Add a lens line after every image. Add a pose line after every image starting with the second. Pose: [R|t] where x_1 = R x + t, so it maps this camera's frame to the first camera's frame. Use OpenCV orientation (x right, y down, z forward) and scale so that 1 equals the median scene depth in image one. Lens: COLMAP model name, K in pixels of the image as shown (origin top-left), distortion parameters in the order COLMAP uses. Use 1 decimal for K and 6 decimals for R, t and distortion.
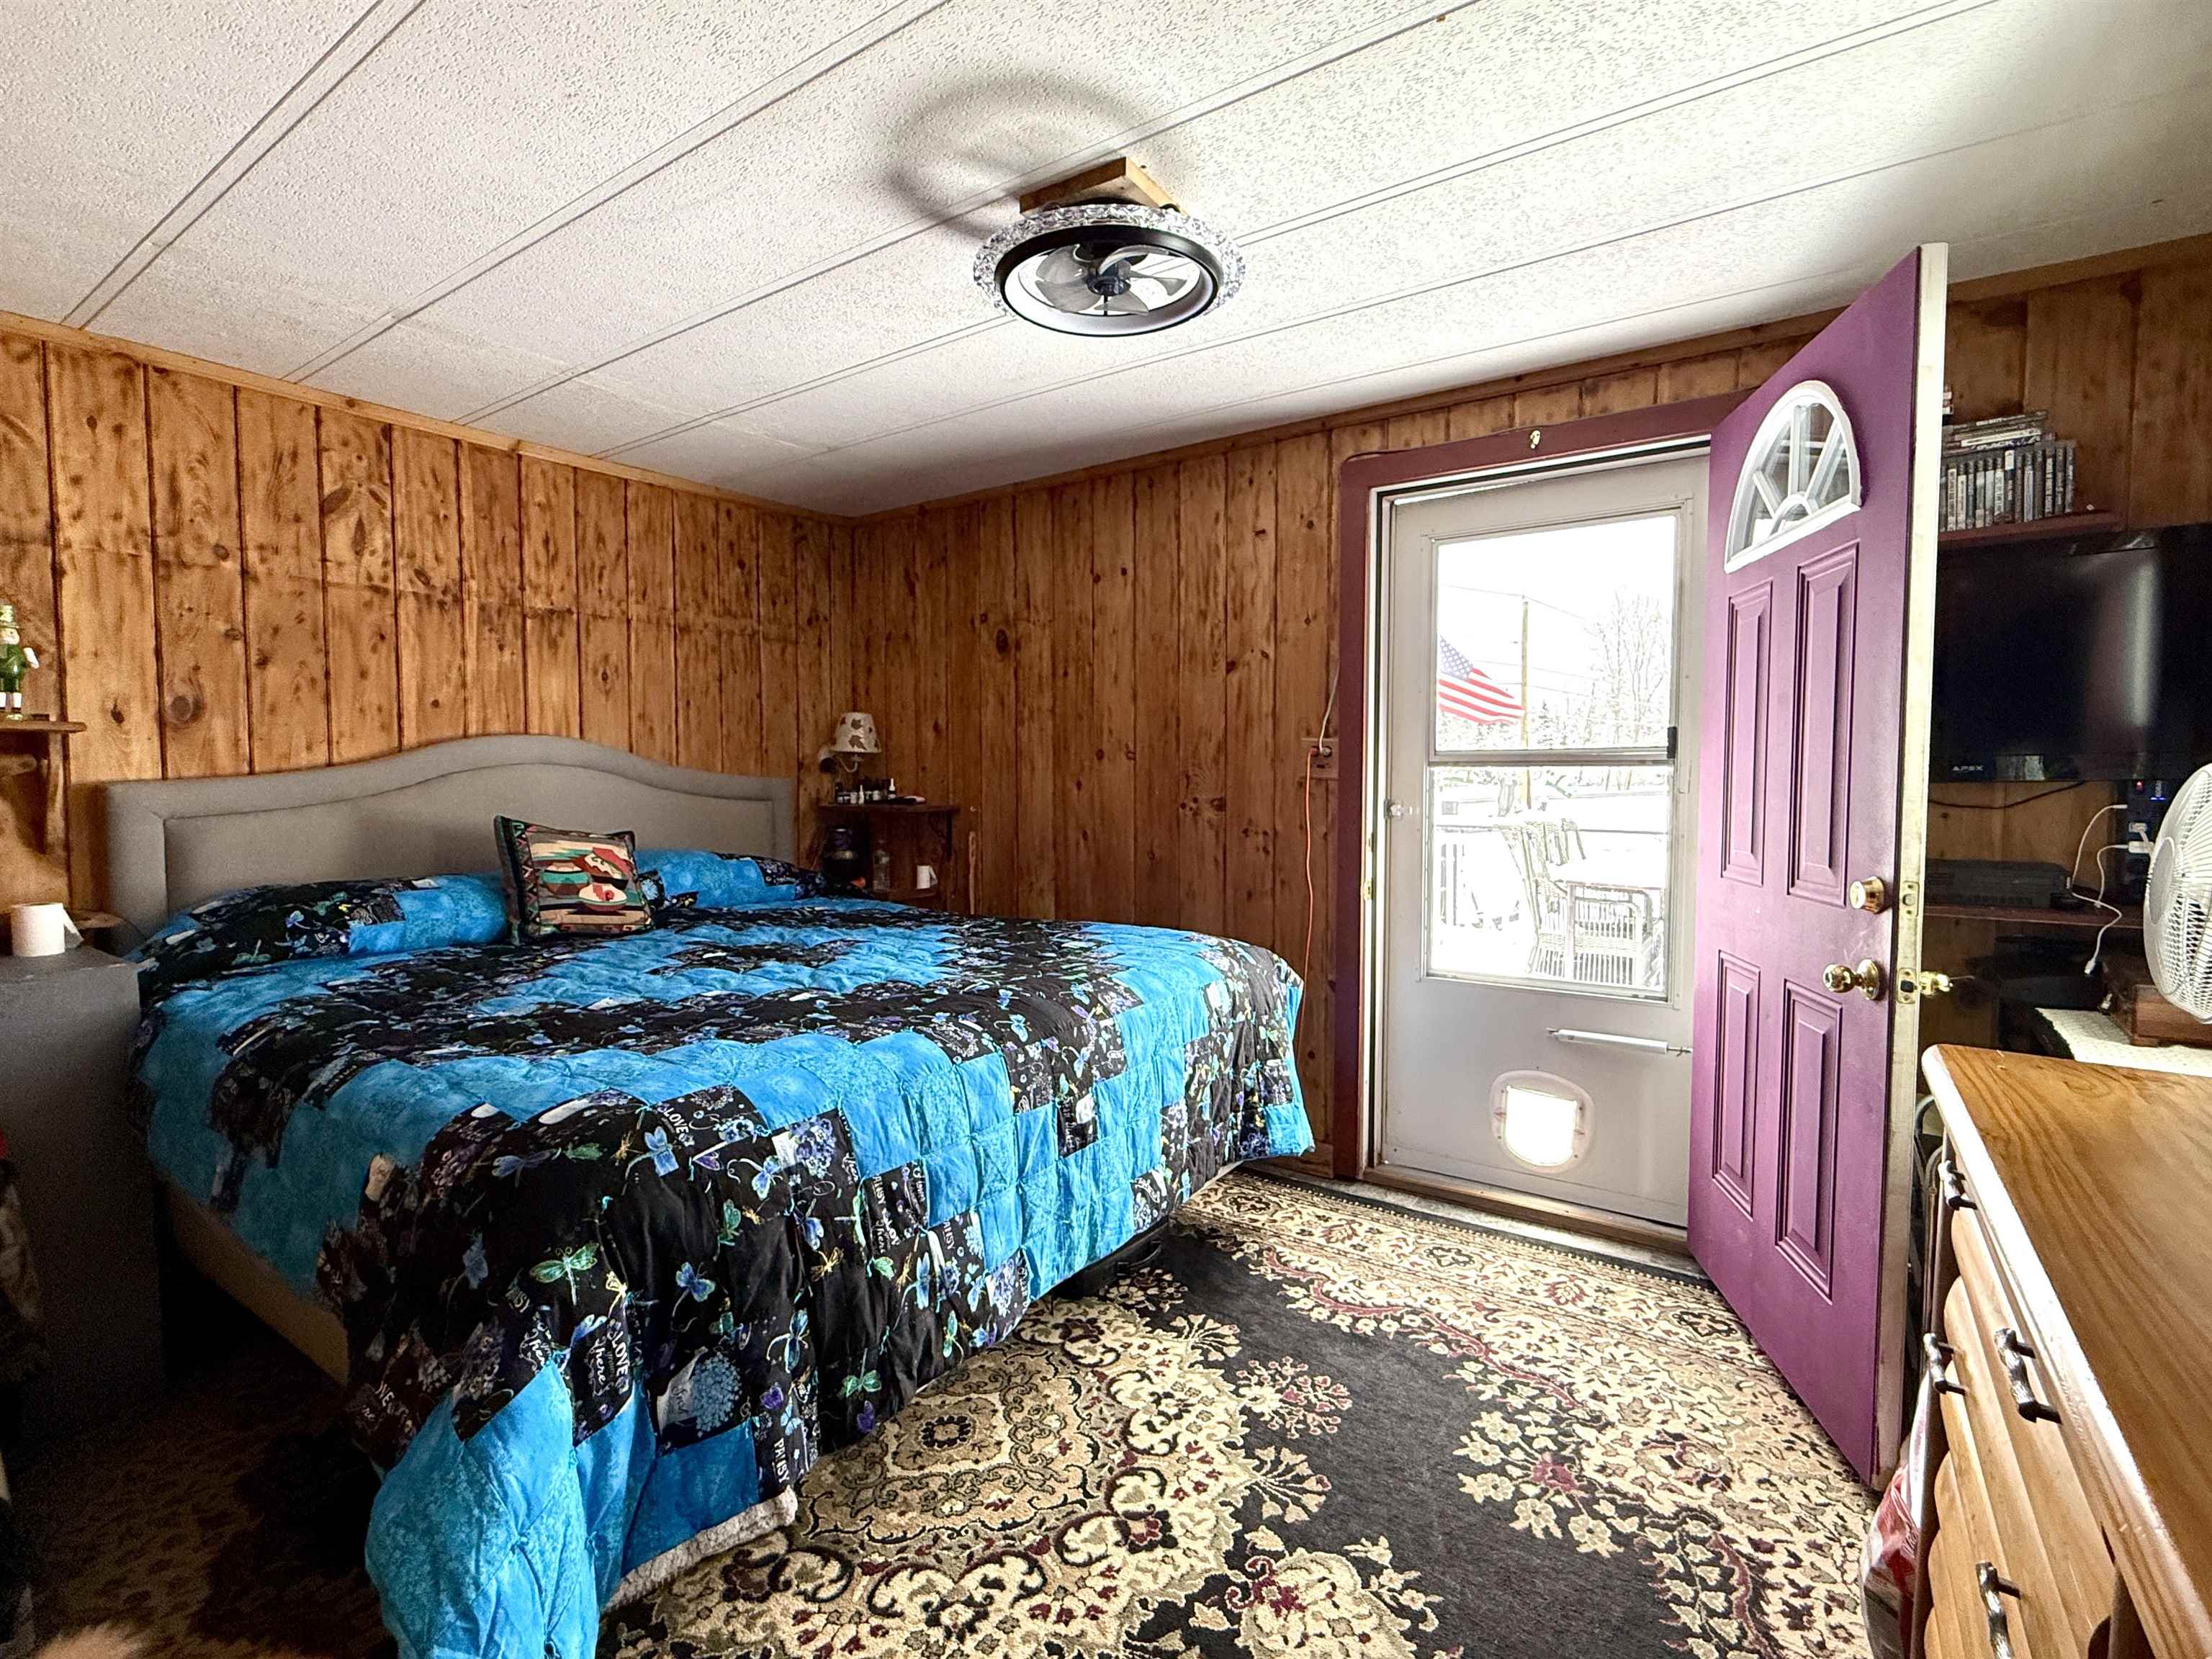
lens RADIAL K [[1024.8, 0, 1110.3], [0, 1024.8, 832.3], [0, 0, 1]] dist [0.002111, 0.000388]
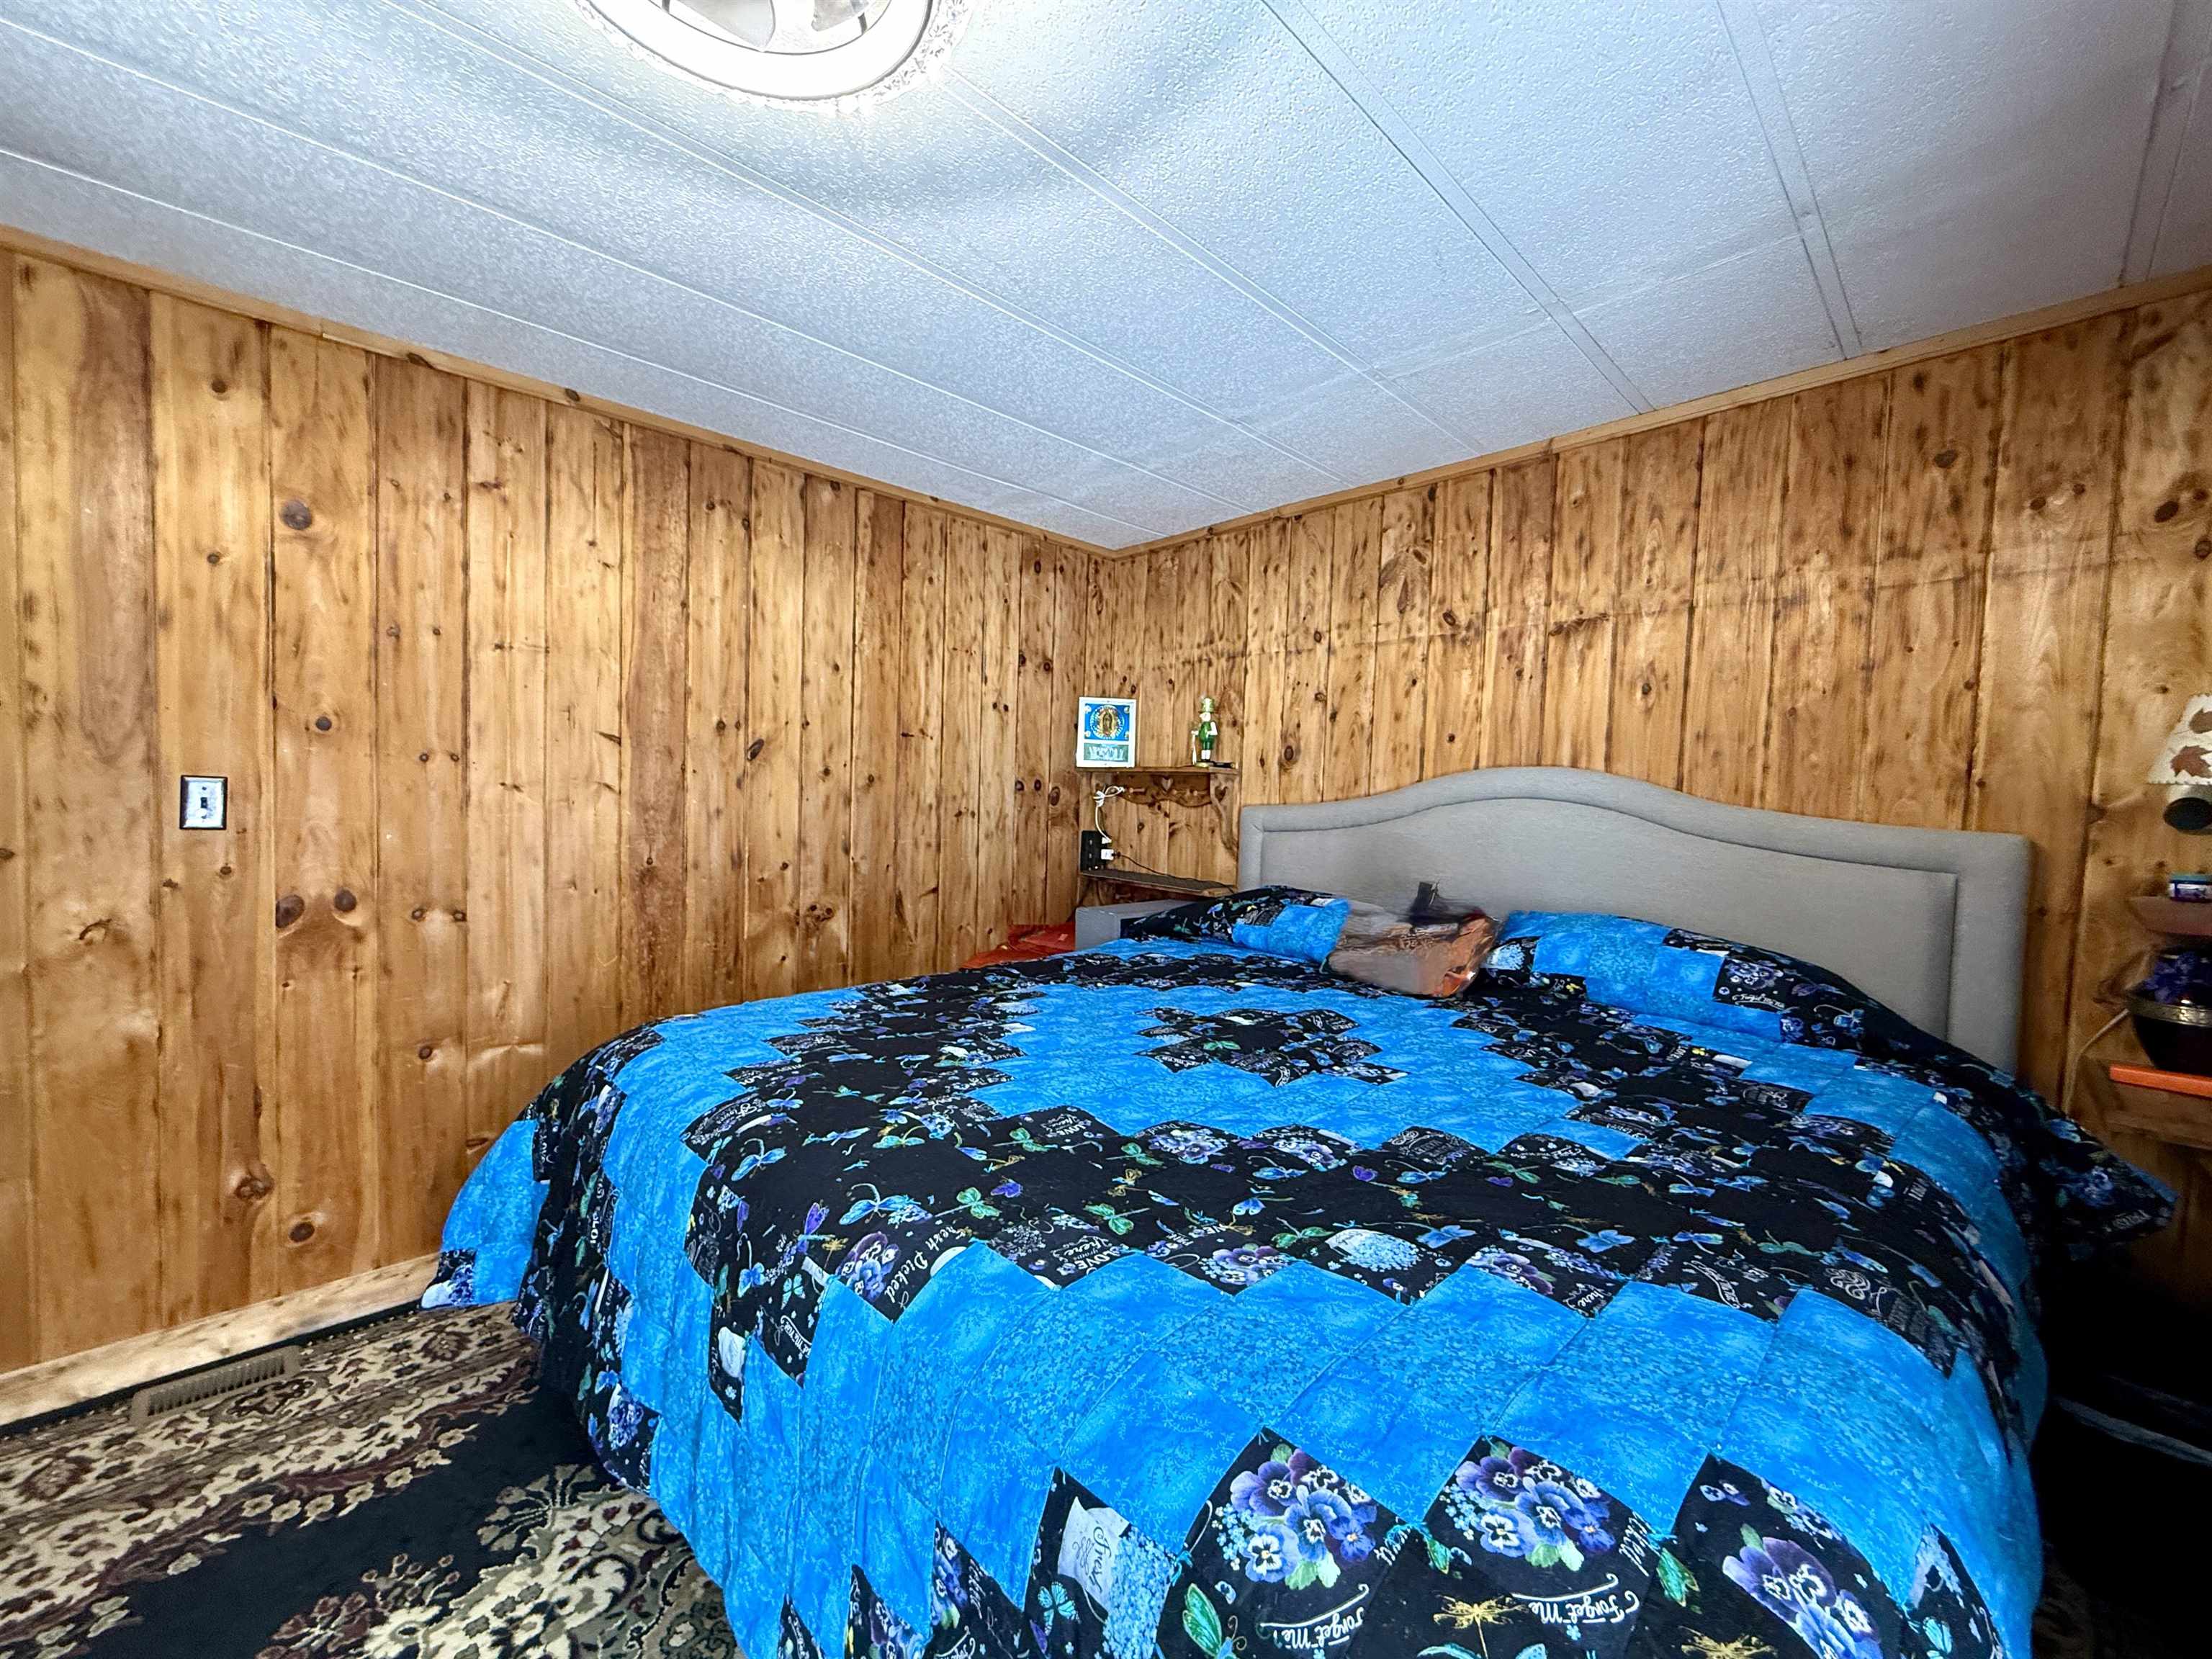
lens RADIAL K [[890.6, 0, 1112.3], [0, 890.6, 831.6], [0, 0, 1]] dist [0.003303, -0.000039]
pose [[-0.182828, 0.047693, -0.981987, 0.286494], [-0.079518, 0.994833, 0.063122, -0.061337], [0.979924, 0.089626, -0.178091, 0.824011]]
